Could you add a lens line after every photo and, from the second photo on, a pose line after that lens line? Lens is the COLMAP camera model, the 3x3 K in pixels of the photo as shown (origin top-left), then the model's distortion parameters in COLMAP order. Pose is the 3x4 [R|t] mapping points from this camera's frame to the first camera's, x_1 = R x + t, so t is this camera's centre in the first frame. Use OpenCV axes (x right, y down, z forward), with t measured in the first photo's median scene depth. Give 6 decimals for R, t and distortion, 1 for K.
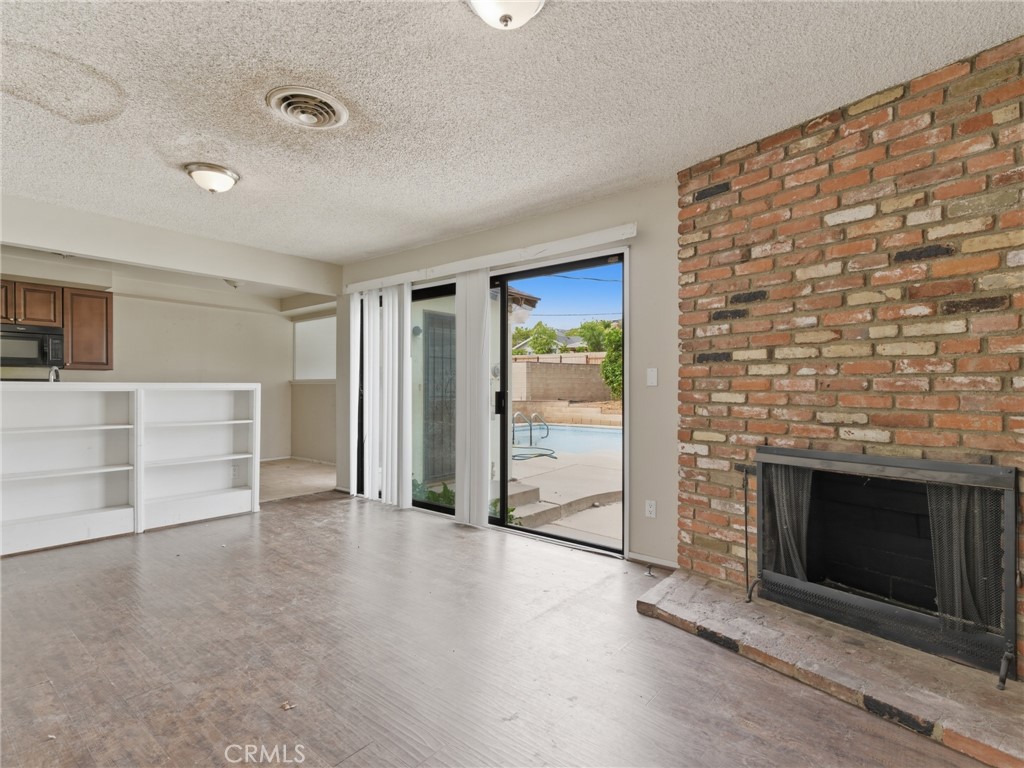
lens RADIAL K [[509.3, 0, 505.4], [0, 509.3, 384.9], [0, 0, 1]] dist [0.002635, 0.000280]
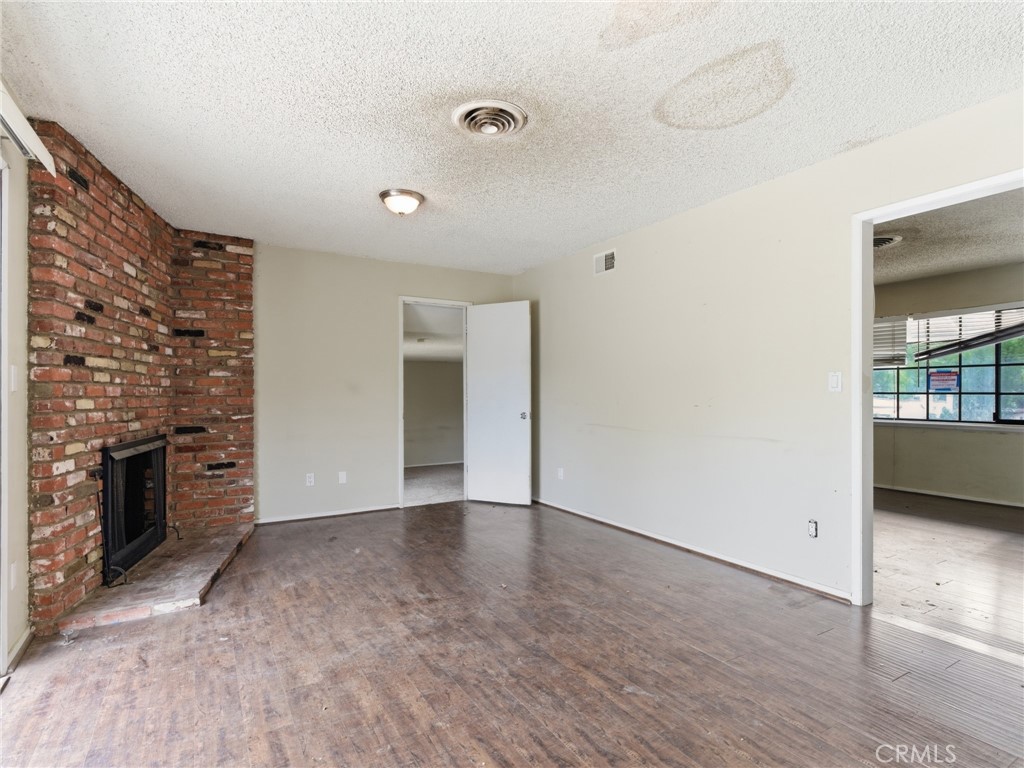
lens RADIAL K [[525.2, 0, 509.6], [0, 525.2, 391.3], [0, 0, 1]] dist [-0.000252, 0.001989]
pose [[-0.939942, 0.000449, 0.341333, -0.664705], [-0.002958, 0.999951, -0.009462, 0.007393], [-0.341320, -0.009903, -0.939895, 1.683352]]
